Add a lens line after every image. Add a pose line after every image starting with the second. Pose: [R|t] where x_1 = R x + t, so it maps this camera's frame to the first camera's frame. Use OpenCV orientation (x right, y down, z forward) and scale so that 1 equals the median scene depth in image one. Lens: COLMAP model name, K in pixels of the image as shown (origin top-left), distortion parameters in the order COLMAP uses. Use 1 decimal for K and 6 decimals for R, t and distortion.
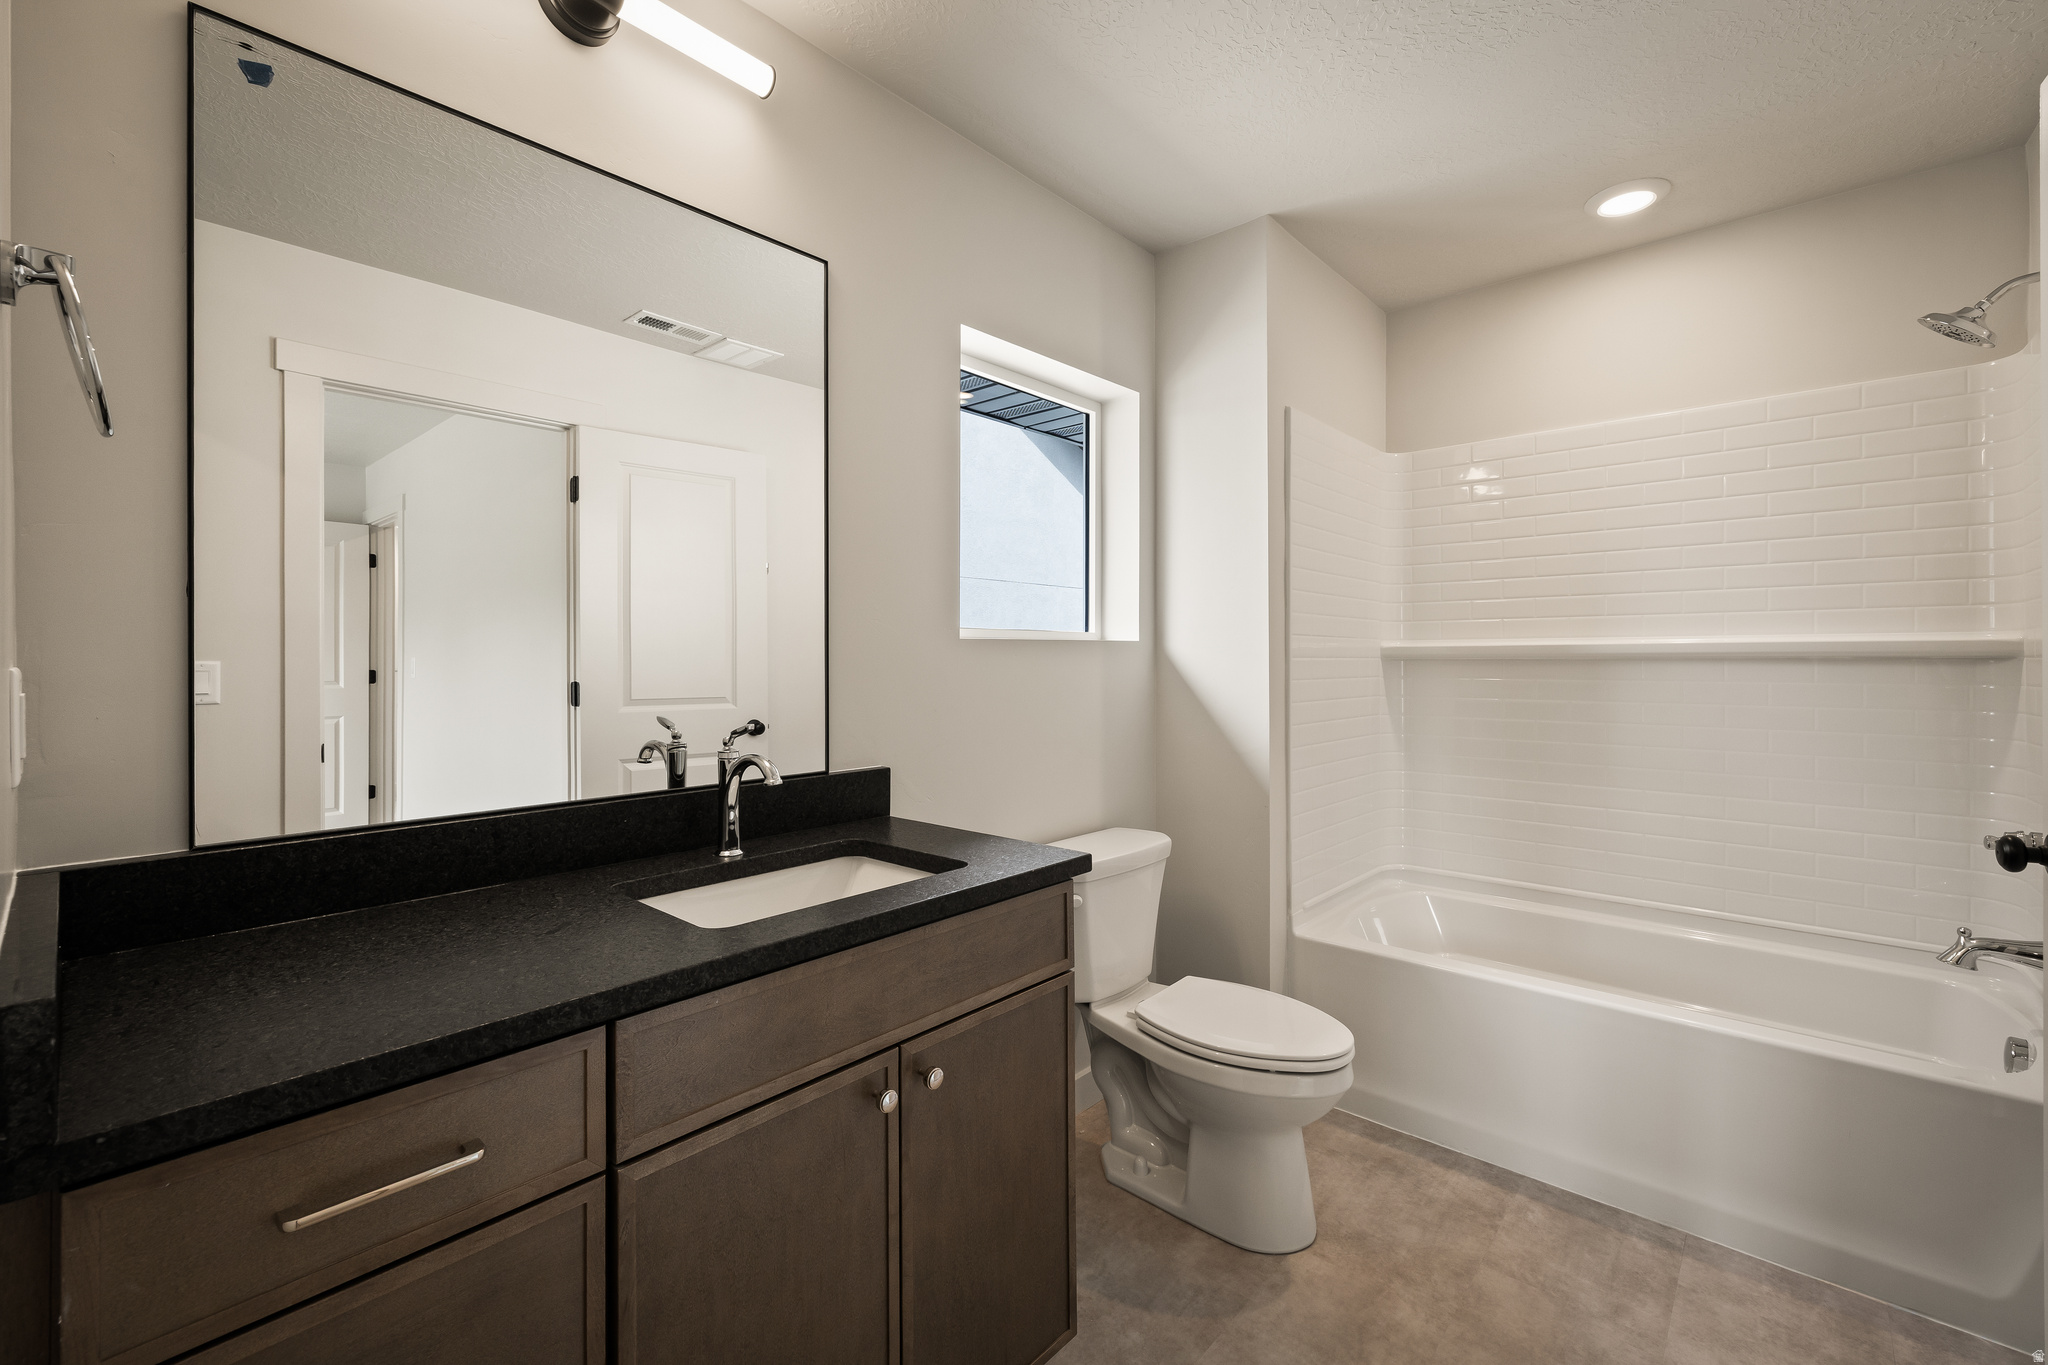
lens RADIAL K [[867.2, 0, 1016.2], [0, 867.2, 667.4], [0, 0, 1]] dist [0.000165, -0.000013]
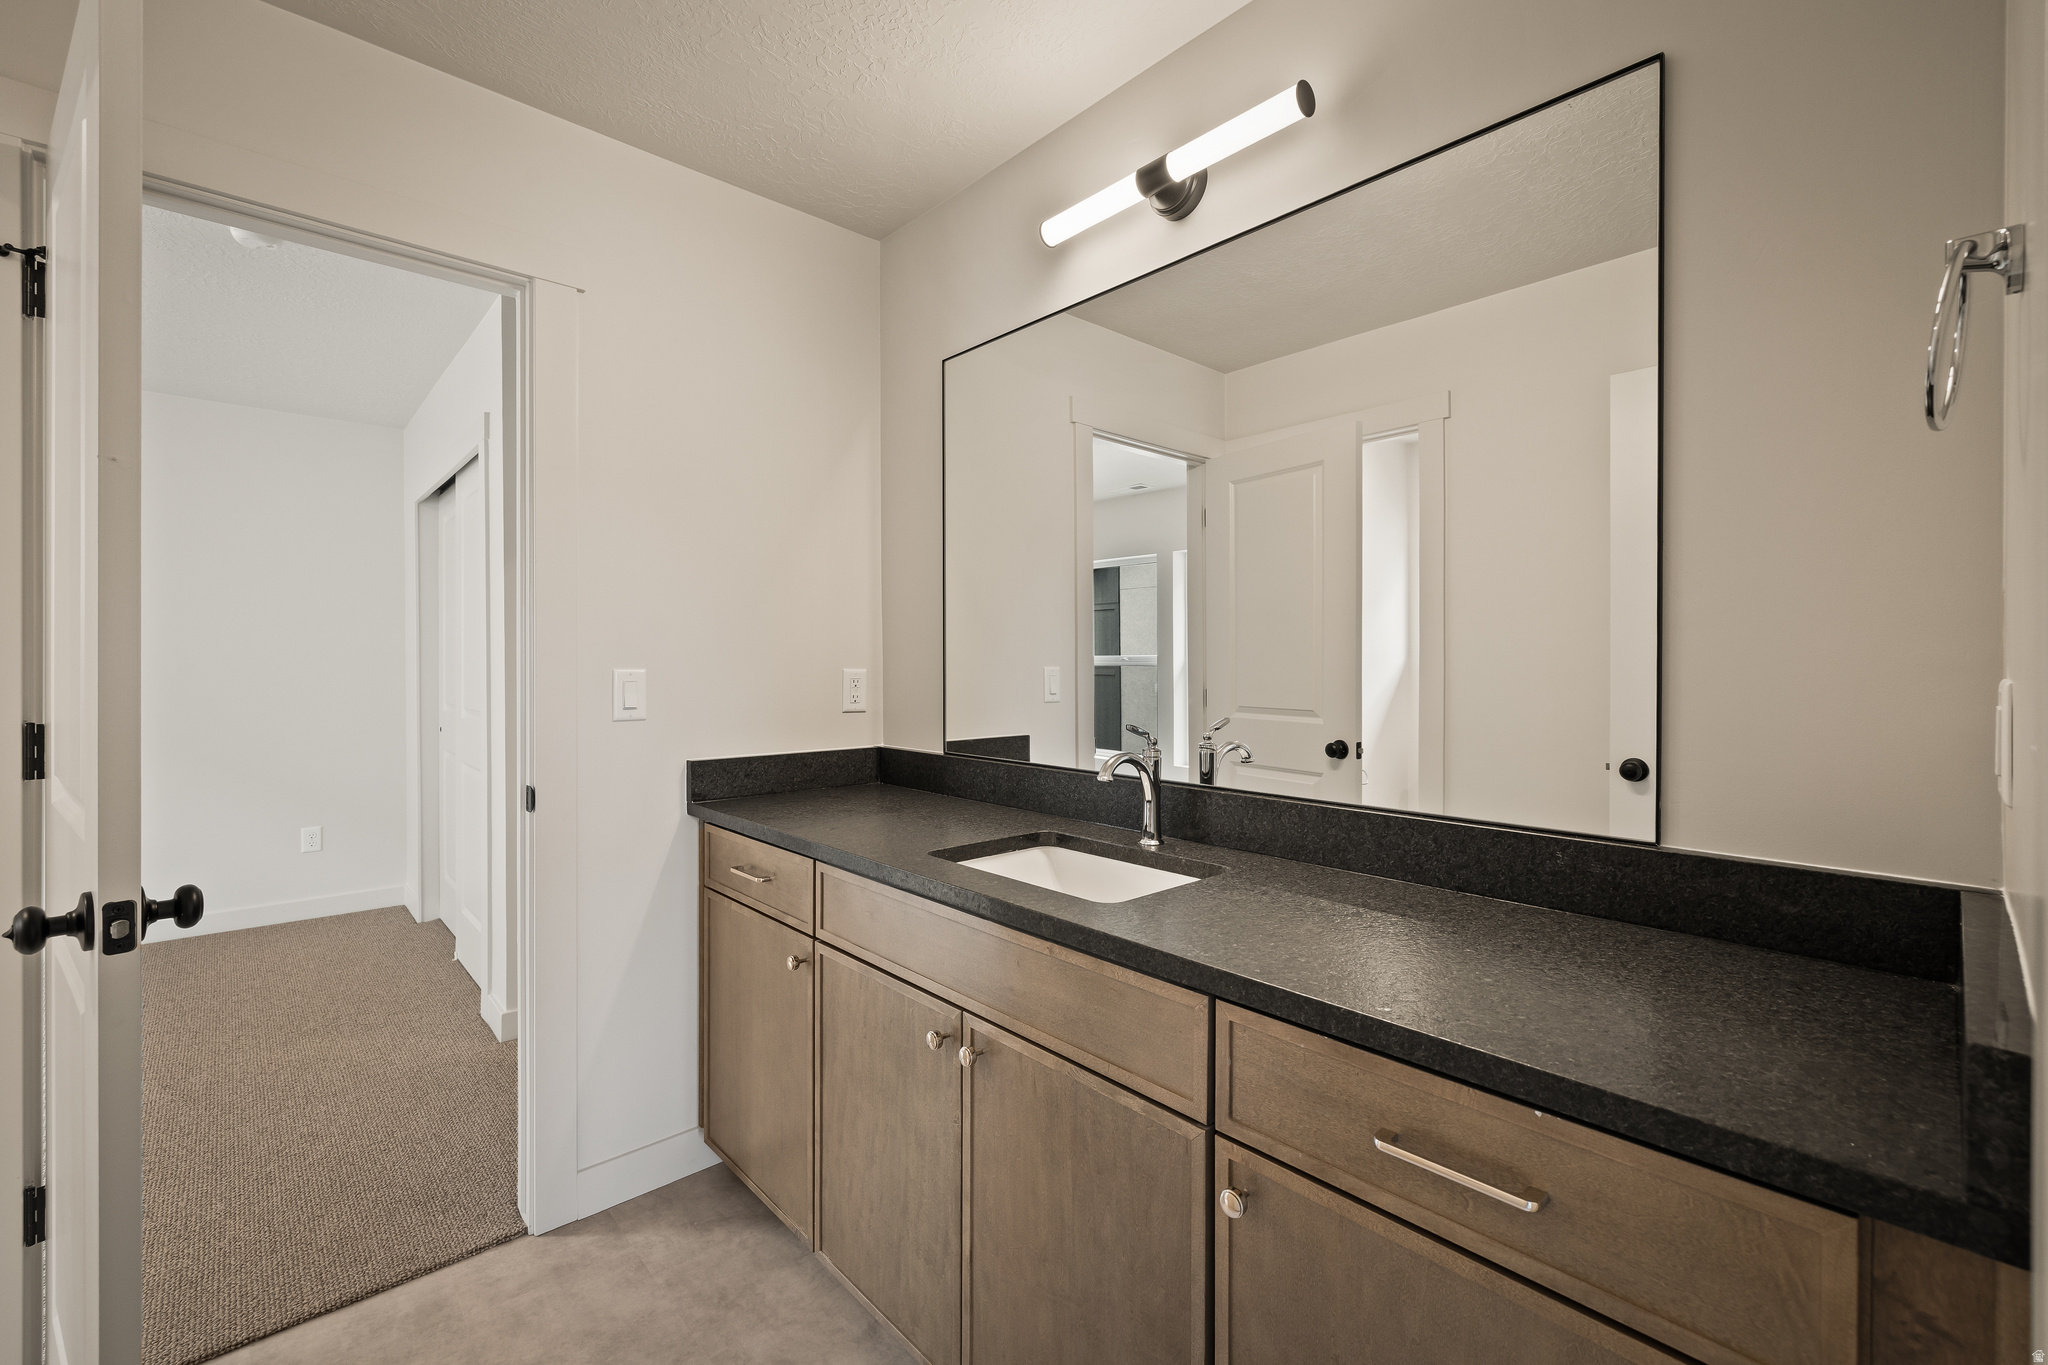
lens RADIAL K [[867.2, 0, 1016.2], [0, 867.2, 667.4], [0, 0, 1]] dist [0.000165, -0.000013]
pose [[-0.090362, -0.006655, -0.995887, 0.661001], [-0.021581, 0.999756, -0.004723, 0.006406], [0.995675, 0.021065, -0.090484, 0.855520]]
